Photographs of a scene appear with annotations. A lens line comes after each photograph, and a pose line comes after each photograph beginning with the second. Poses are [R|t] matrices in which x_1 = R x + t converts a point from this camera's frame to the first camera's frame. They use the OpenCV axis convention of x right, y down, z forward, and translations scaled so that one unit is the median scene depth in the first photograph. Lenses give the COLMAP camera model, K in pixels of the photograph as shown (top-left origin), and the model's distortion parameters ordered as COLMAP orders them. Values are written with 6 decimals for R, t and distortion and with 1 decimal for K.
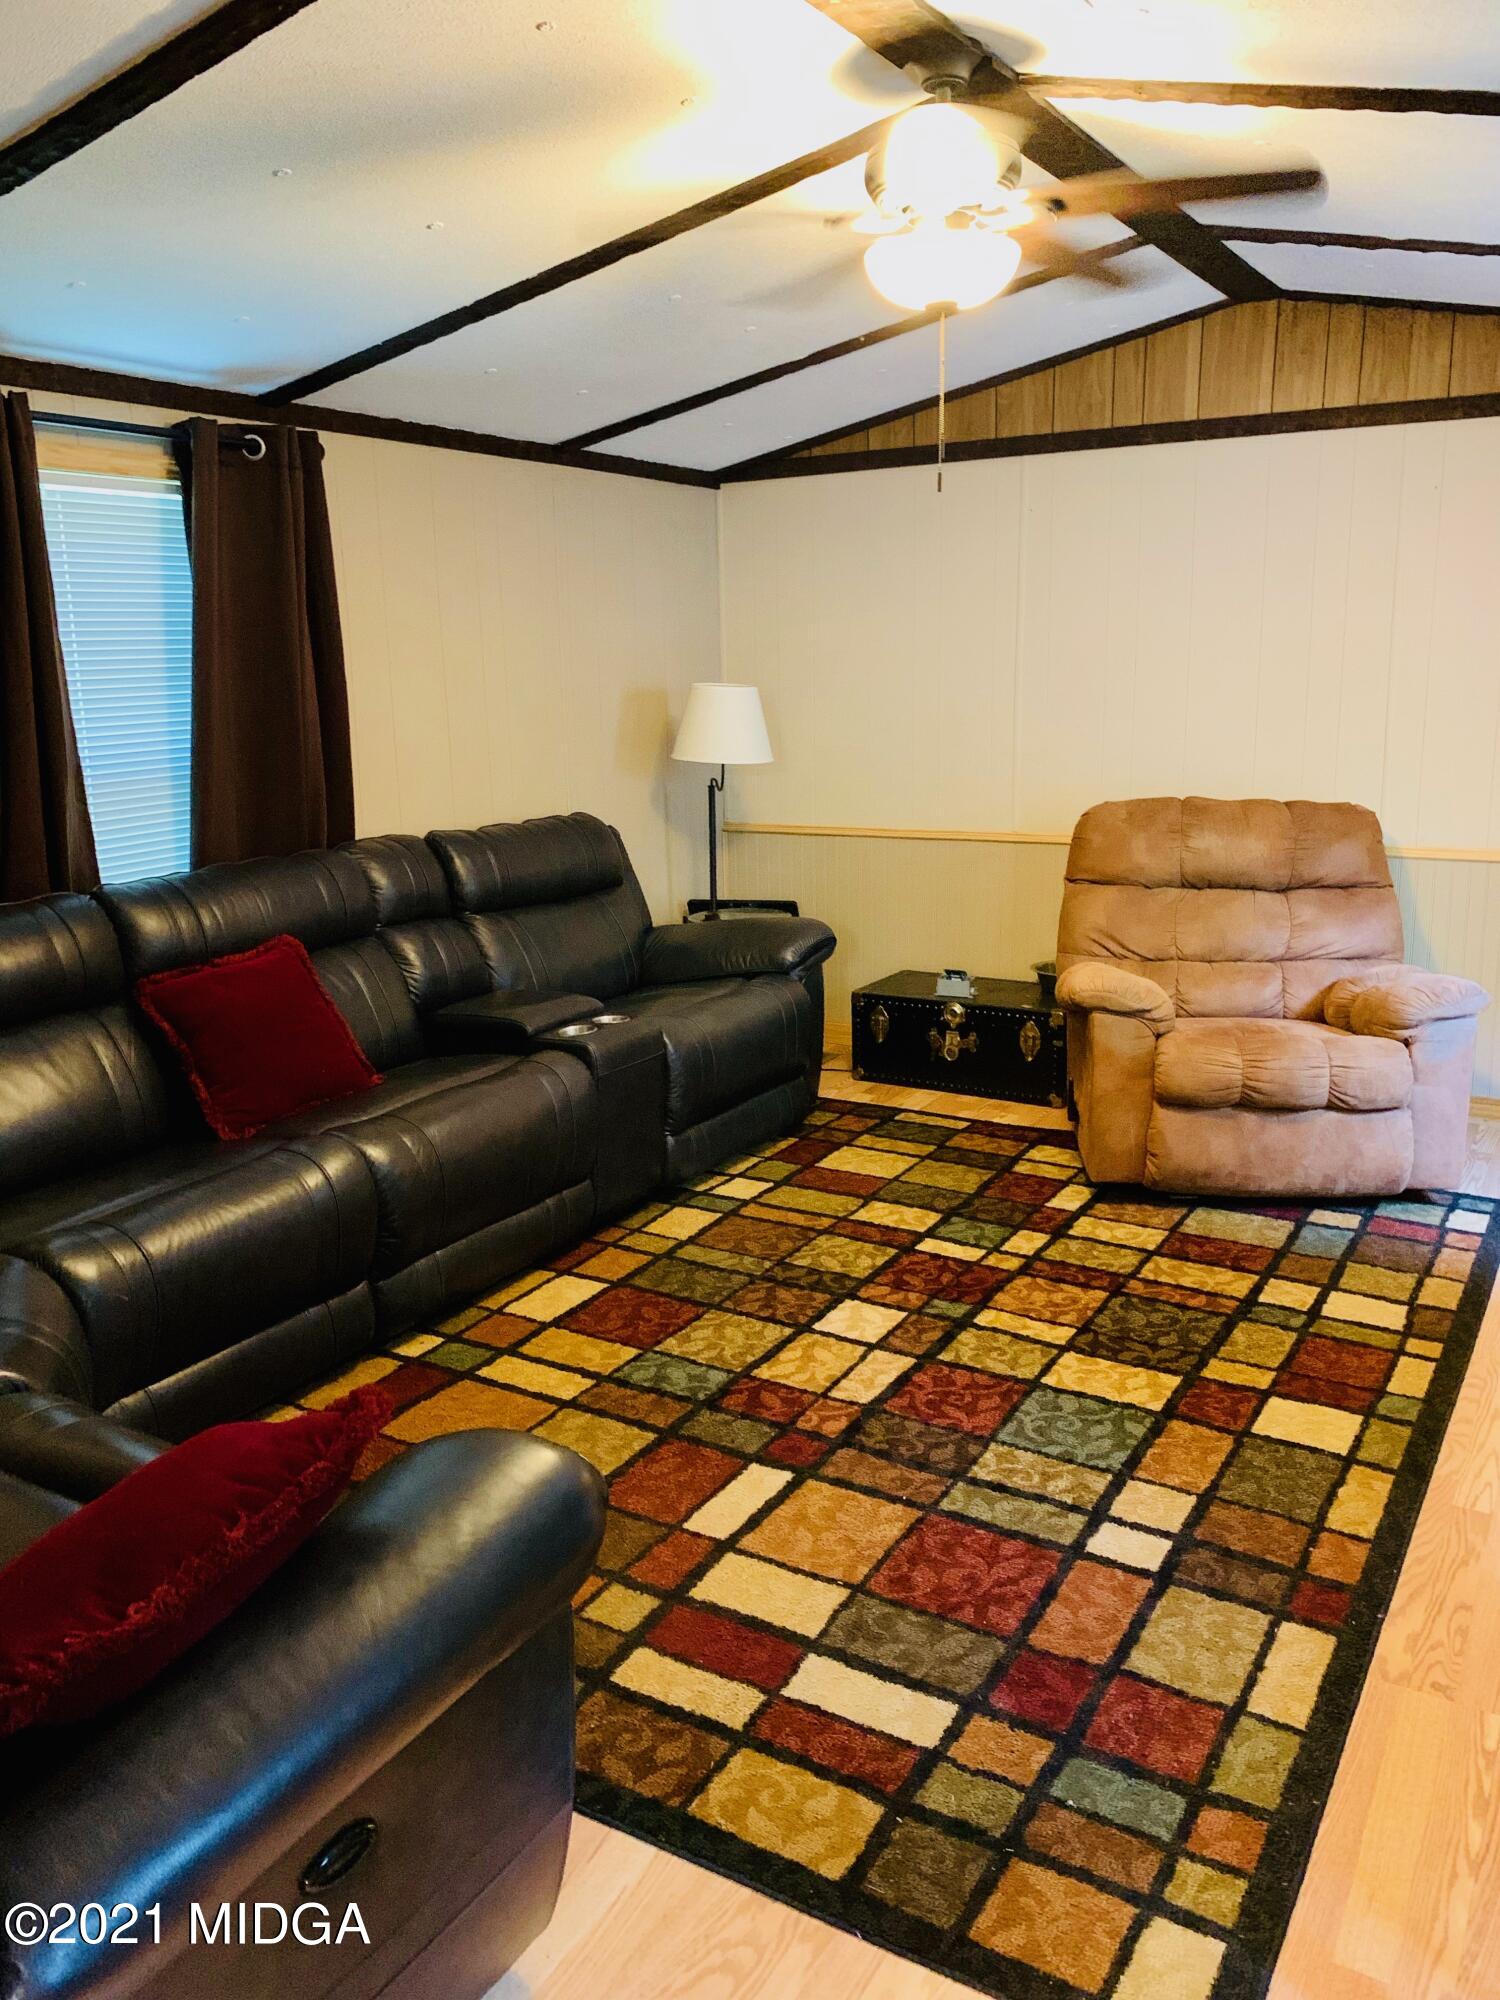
lens RADIAL K [[1549.6, 0, 750.0], [0, 1549.6, 1000.0], [0, 0, 1]] dist [0.032764, -0.004121]
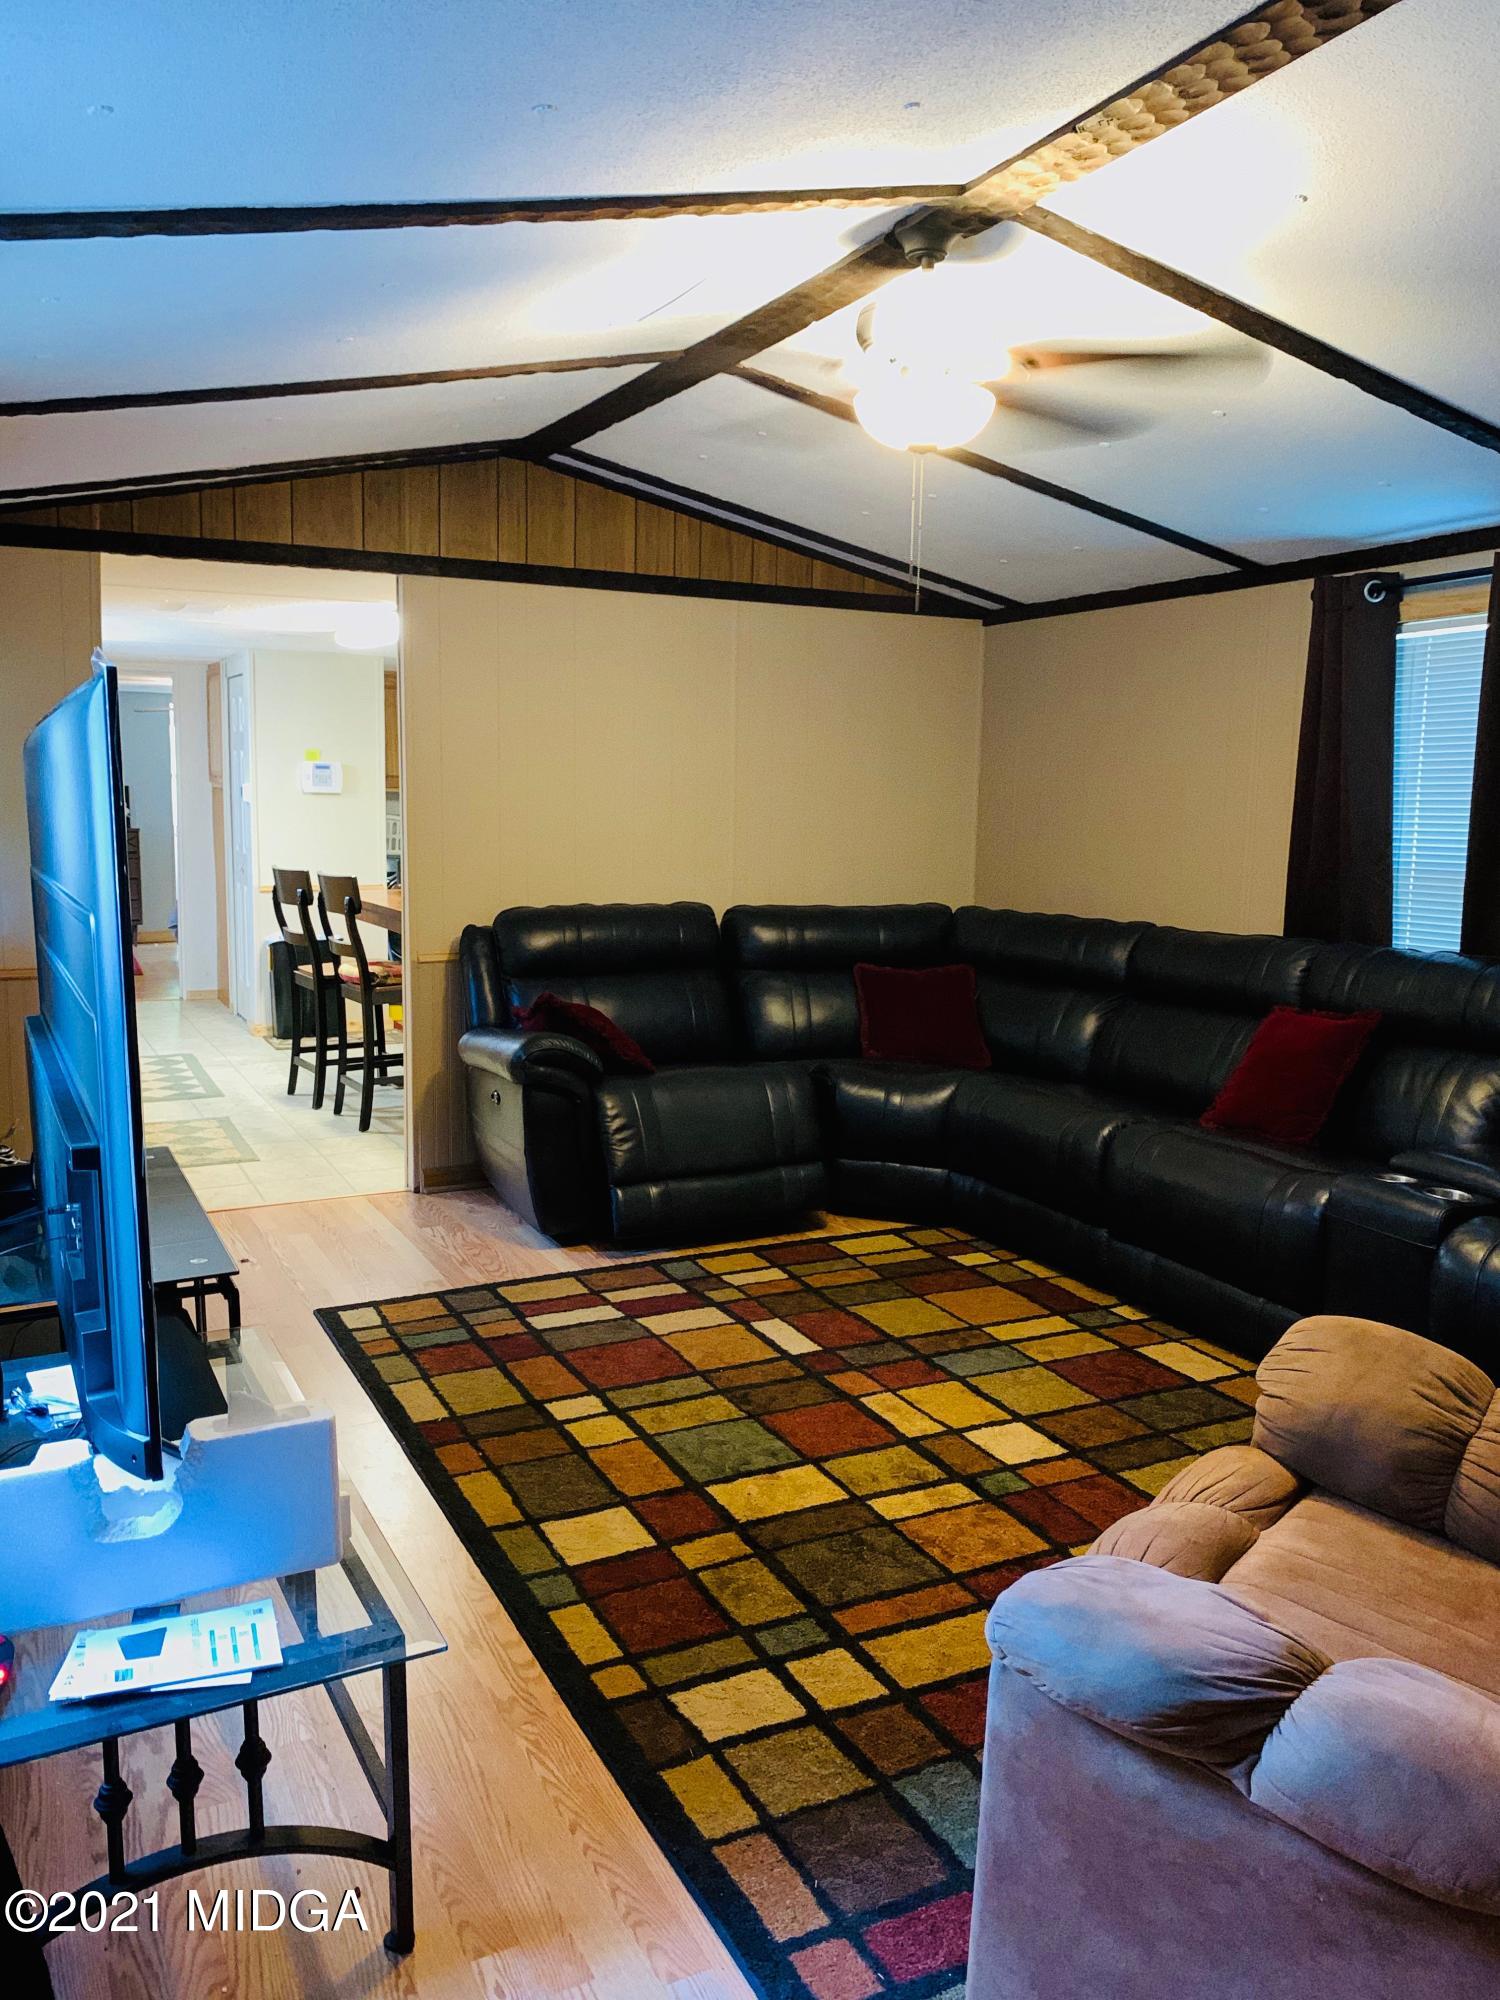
lens RADIAL K [[1549.6, 0, 750.0], [0, 1549.6, 1000.0], [0, 0, 1]] dist [0.032764, -0.004121]
pose [[-0.537742, 0.118050, -0.834804, 1.002558], [-0.200863, 0.943701, 0.262835, -0.291104], [0.818833, 0.309019, -0.483756, 1.349377]]
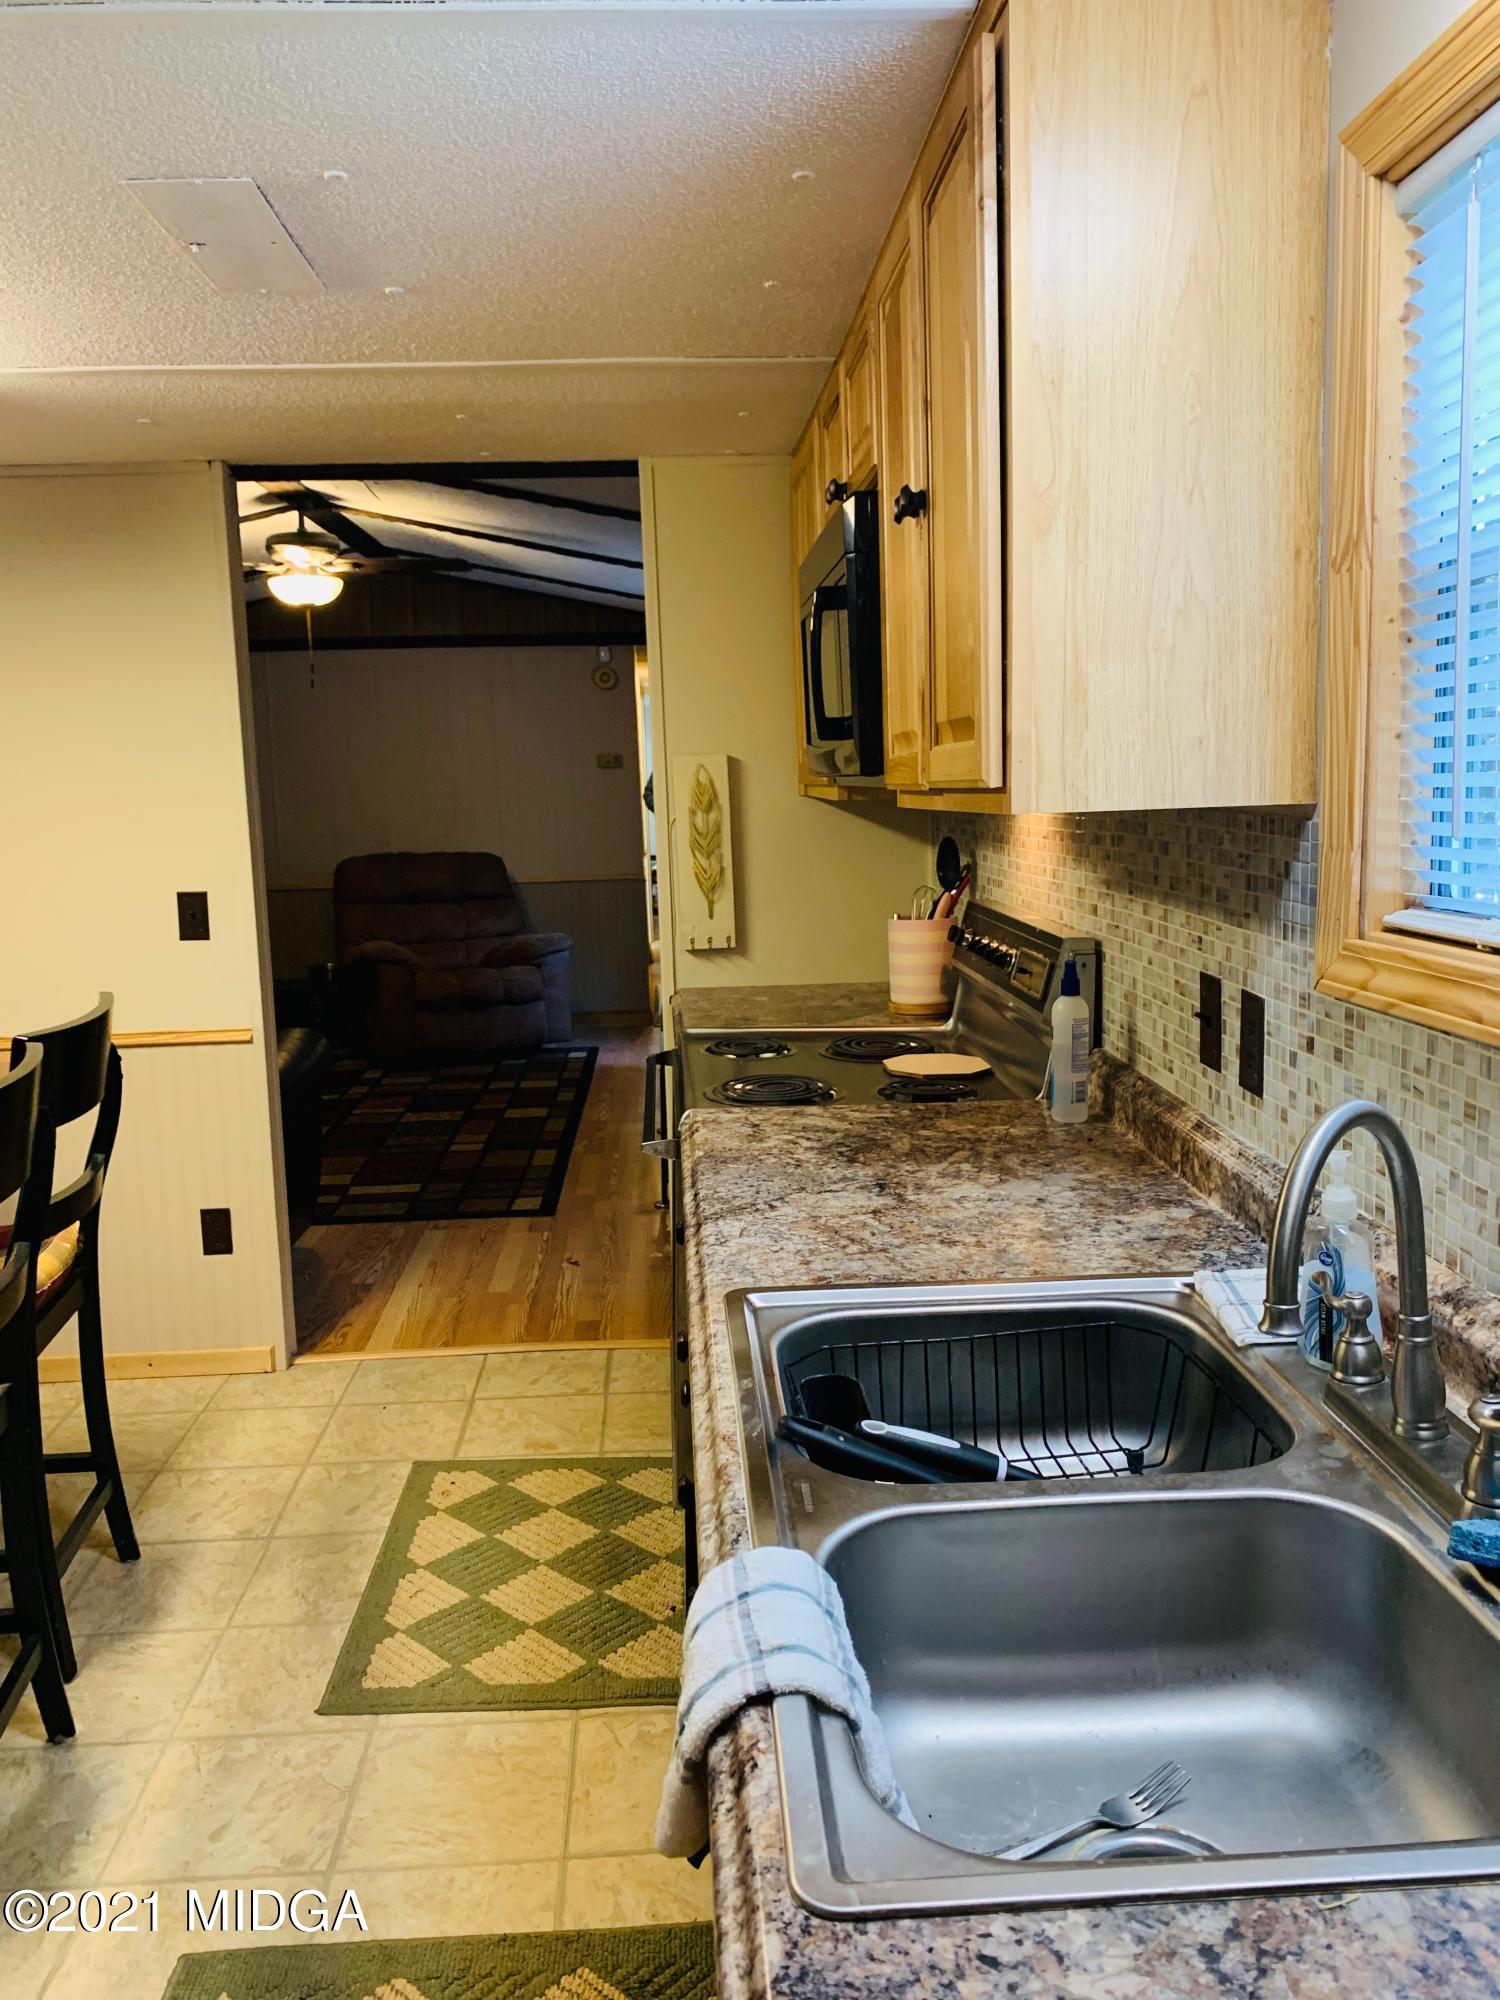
lens RADIAL K [[1549.6, 0, 750.0], [0, 1549.6, 1000.0], [0, 0, 1]] dist [0.032764, -0.004121]
pose [[0.833379, -0.088386, 0.545589, -0.523030], [0.136075, 0.989557, -0.047543, 0.249523], [-0.535690, 0.113862, 0.836703, -0.943719]]
